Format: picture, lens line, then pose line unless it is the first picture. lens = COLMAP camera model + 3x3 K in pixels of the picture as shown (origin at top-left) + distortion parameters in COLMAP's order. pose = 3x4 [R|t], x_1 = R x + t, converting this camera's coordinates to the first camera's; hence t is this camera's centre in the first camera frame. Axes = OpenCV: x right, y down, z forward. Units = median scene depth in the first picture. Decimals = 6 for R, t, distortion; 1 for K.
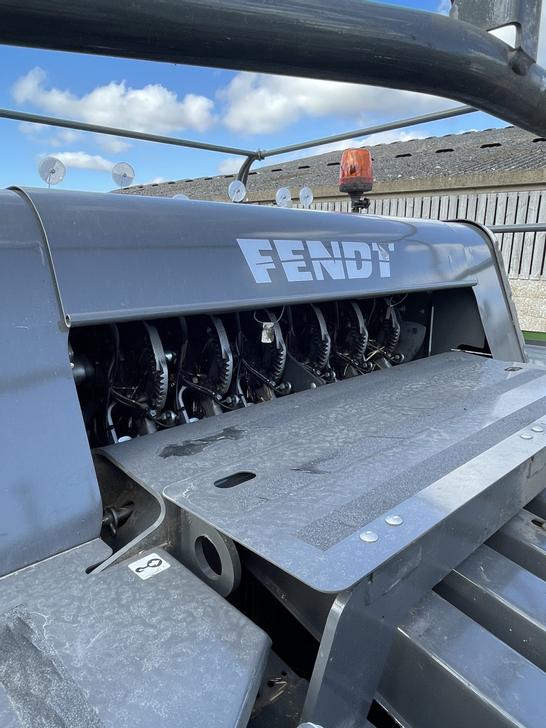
lens RADIAL K [[500.0, 0, 273.0], [0, 500.0, 364.0], [0, 0, 1]] dist [0.004490, 0.001630]
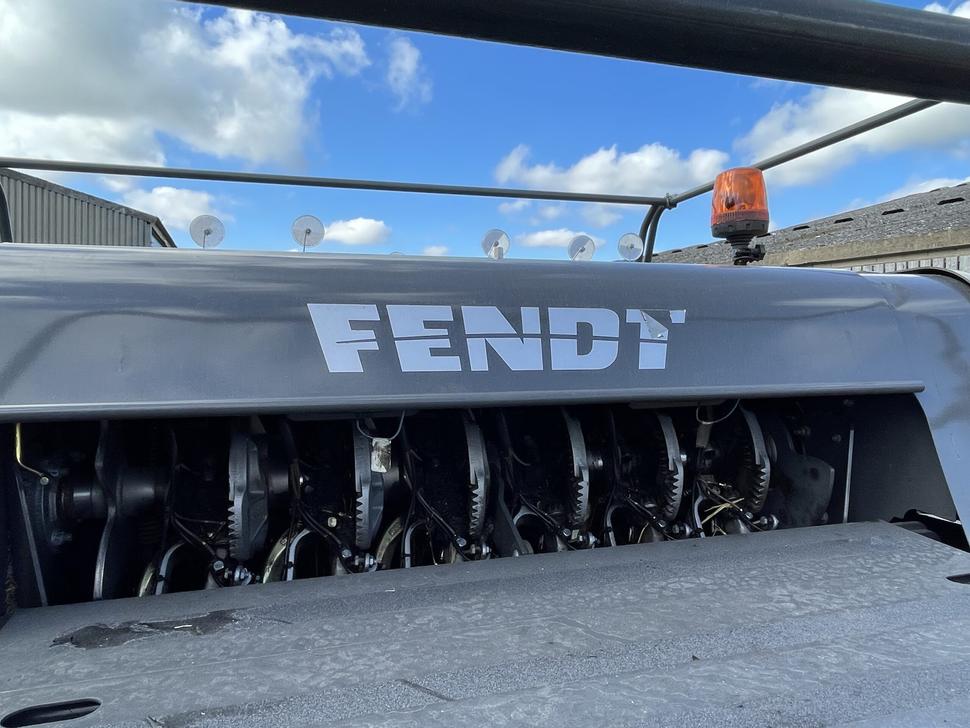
lens RADIAL K [[663.3, 0, 485.0], [0, 663.3, 364.0], [0, 0, 1]] dist [-0.004284, -0.002295]
pose [[0.893597, 0.007985, -0.448799, 0.417646], [-0.093335, 0.981294, -0.168379, -0.043272], [0.439059, 0.192351, 0.877626, 0.303461]]
